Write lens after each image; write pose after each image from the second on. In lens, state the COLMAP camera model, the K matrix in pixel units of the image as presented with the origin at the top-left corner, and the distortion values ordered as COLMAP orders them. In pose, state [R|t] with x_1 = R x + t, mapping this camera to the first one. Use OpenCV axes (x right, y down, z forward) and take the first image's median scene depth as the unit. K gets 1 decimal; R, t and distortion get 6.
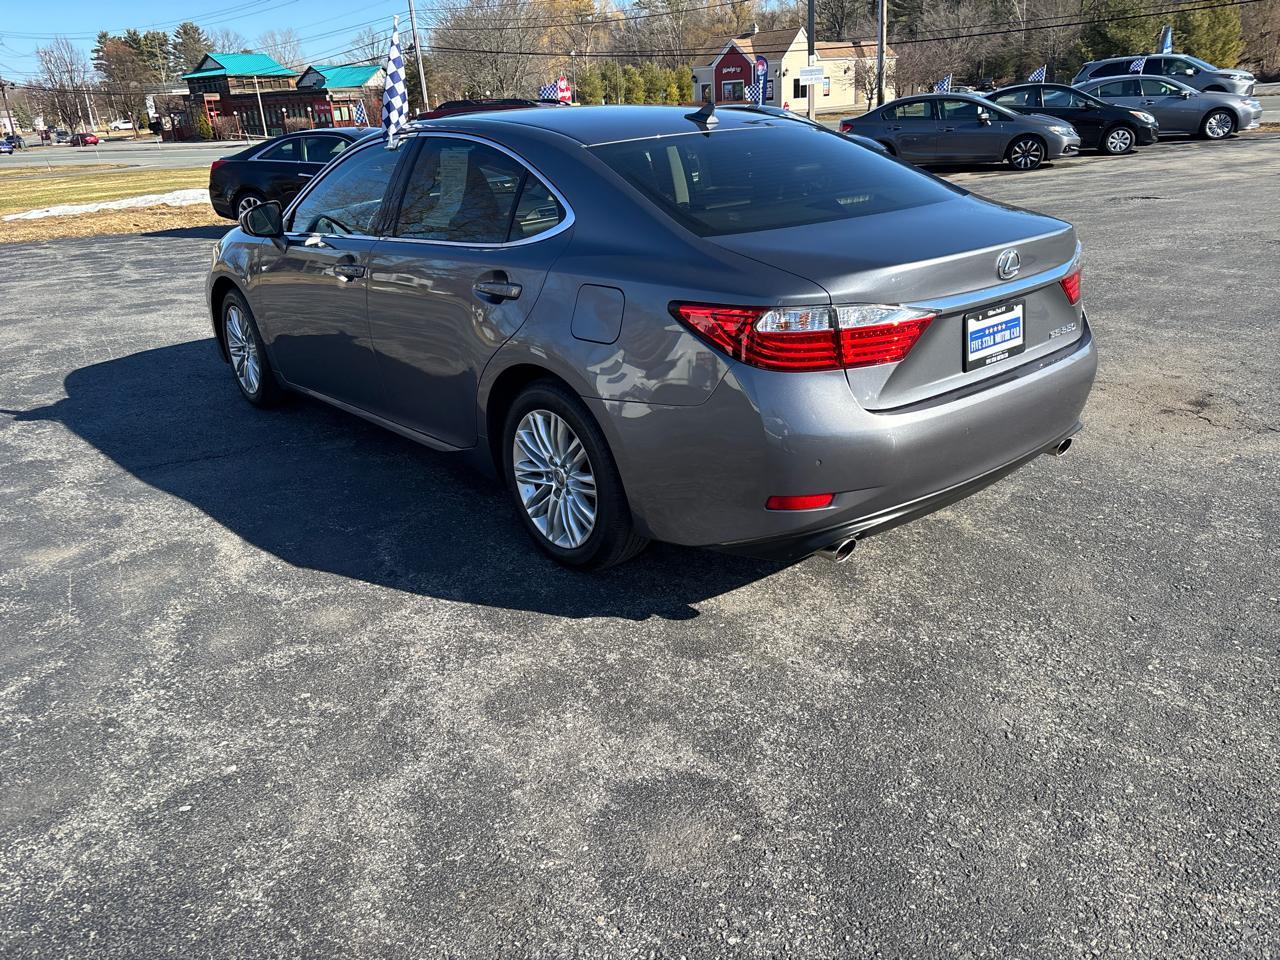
lens RADIAL K [[968.1, 0, 636.6], [0, 968.1, 486.0], [0, 0, 1]] dist [0.046067, -0.041311]
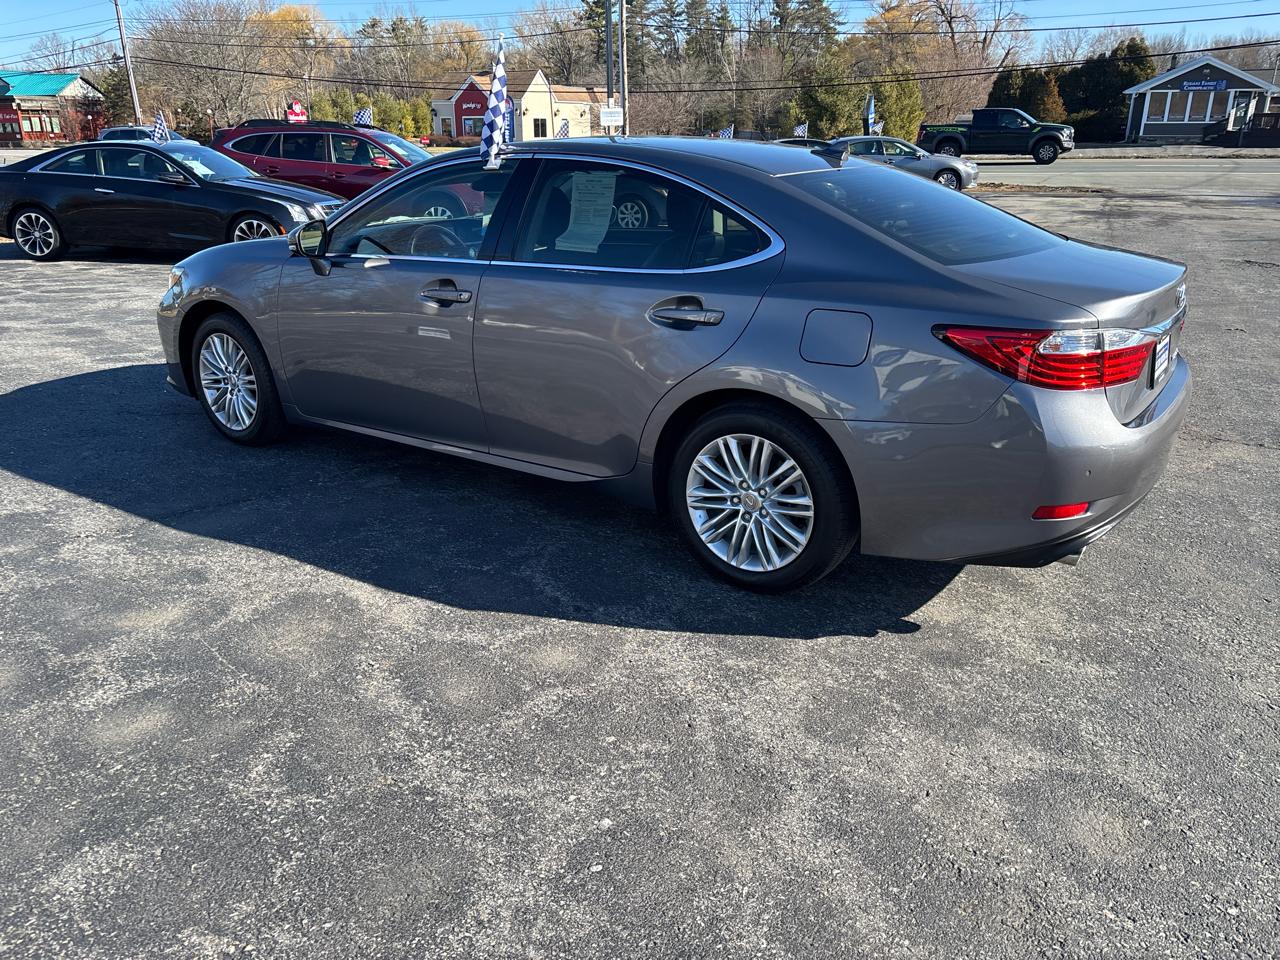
lens RADIAL K [[968.1, 0, 637.4], [0, 968.1, 486.2], [0, 0, 1]] dist [0.046067, -0.041311]
pose [[0.963574, -0.037655, 0.264779, -0.381630], [0.046606, 0.998532, -0.027603, -0.001855], [-0.263351, 0.038938, 0.963914, 0.052930]]
